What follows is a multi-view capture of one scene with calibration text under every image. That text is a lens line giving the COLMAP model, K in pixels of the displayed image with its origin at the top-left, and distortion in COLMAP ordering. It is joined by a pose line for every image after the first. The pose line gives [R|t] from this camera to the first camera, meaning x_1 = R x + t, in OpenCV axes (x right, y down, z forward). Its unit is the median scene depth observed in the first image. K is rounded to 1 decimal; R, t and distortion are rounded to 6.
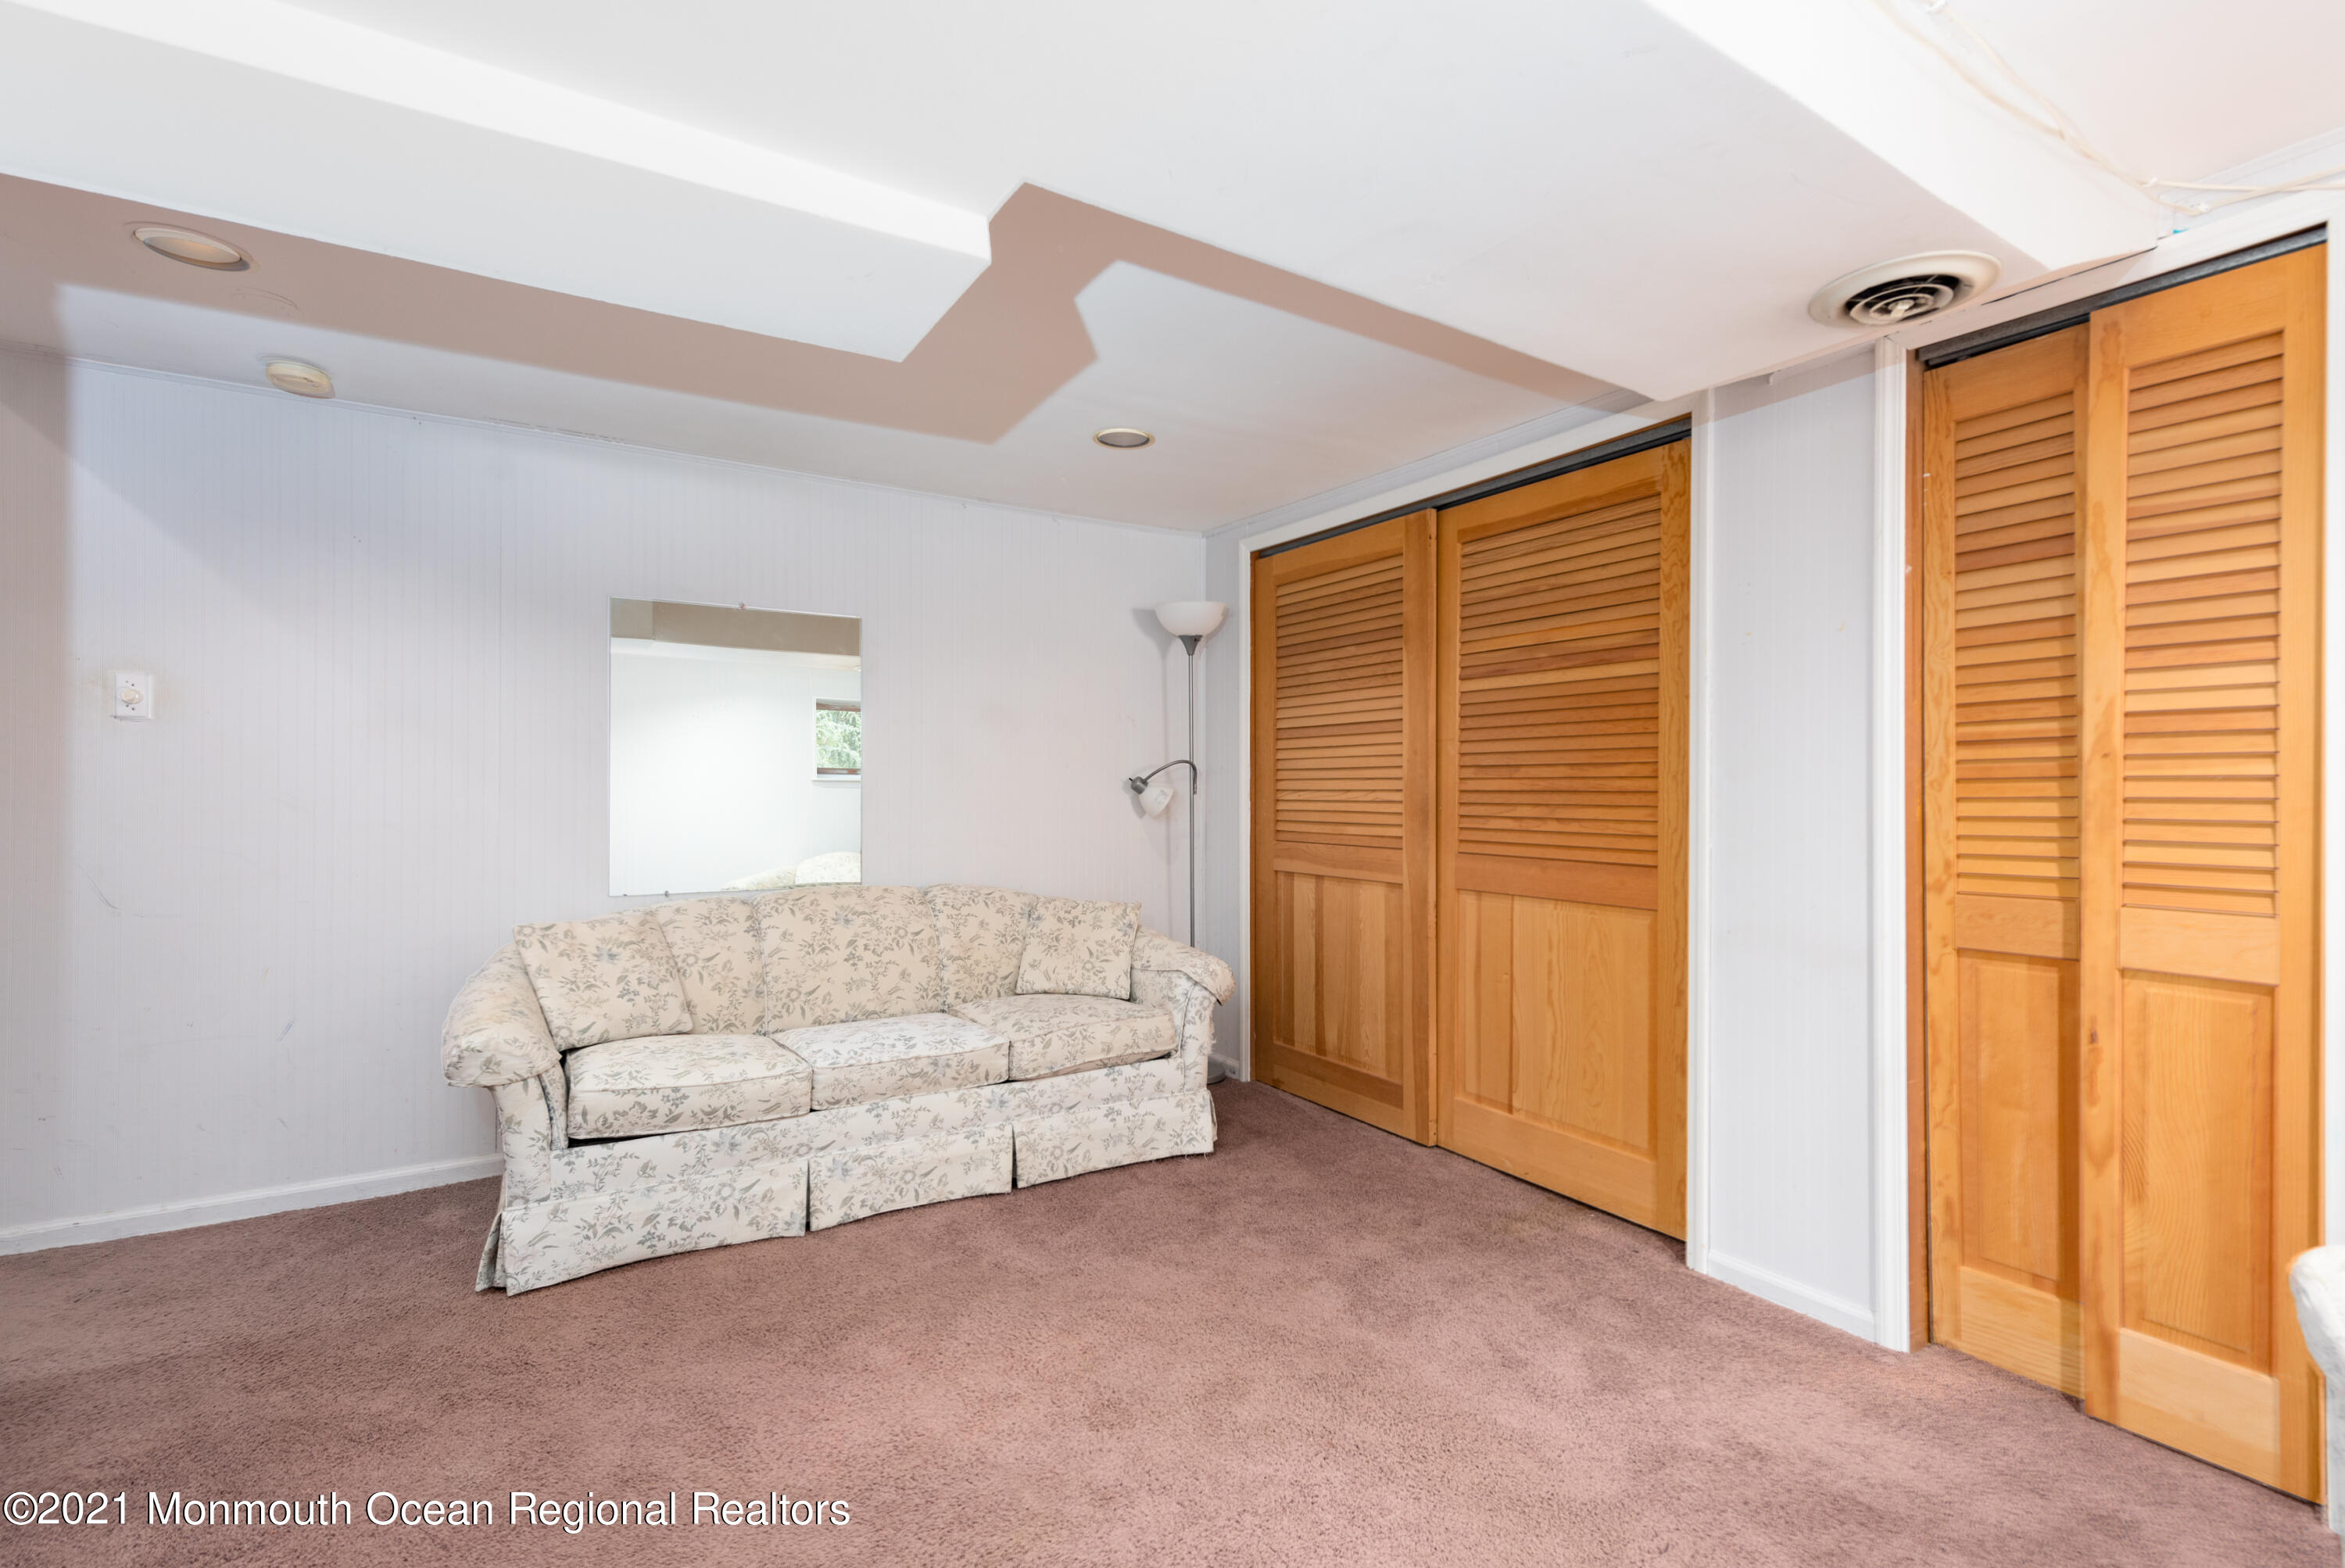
lens RADIAL K [[1070.5, 0, 1172.9], [0, 1070.5, 763.7], [0, 0, 1]] dist [0.003041, 0.000072]
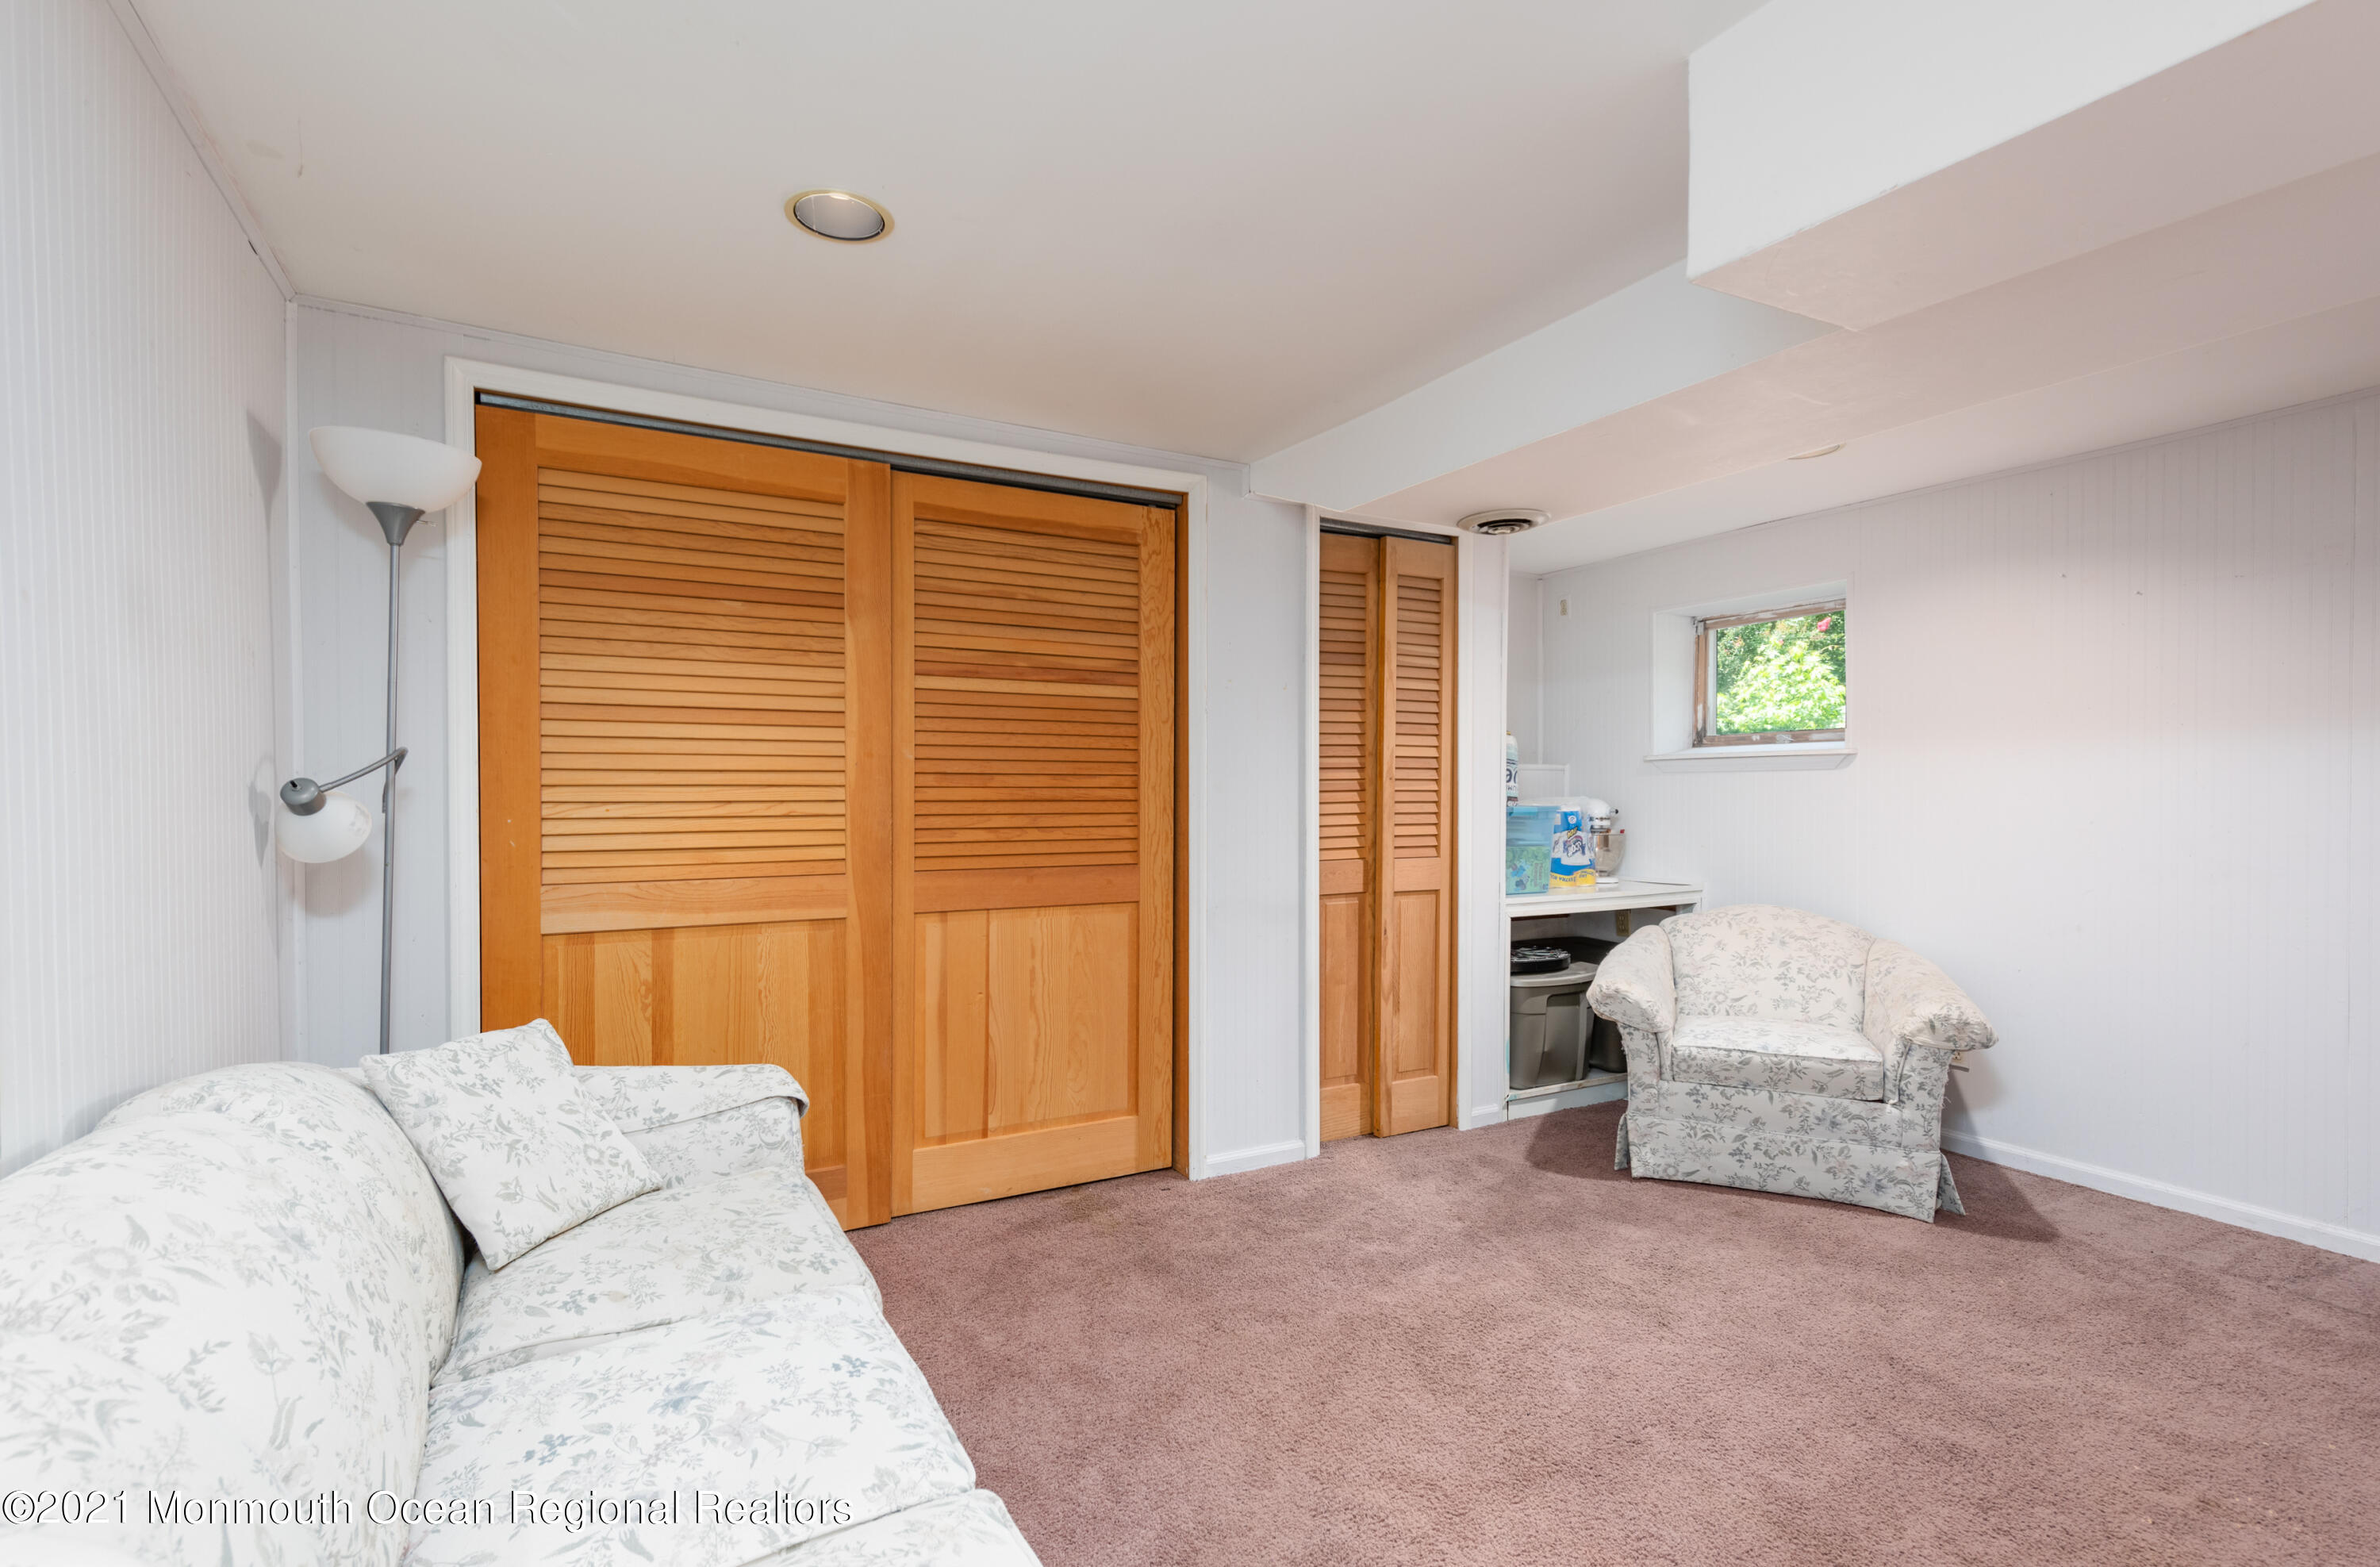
lens RADIAL K [[1083.7, 0, 1190.0], [0, 1083.7, 783.5], [0, 0, 1]] dist [-0.001229, -0.000162]
pose [[0.061750, 0.003237, 0.998086, -0.651756], [-0.023790, 0.999715, -0.001770, 0.007943], [-0.997808, -0.023635, 0.061810, 0.779747]]
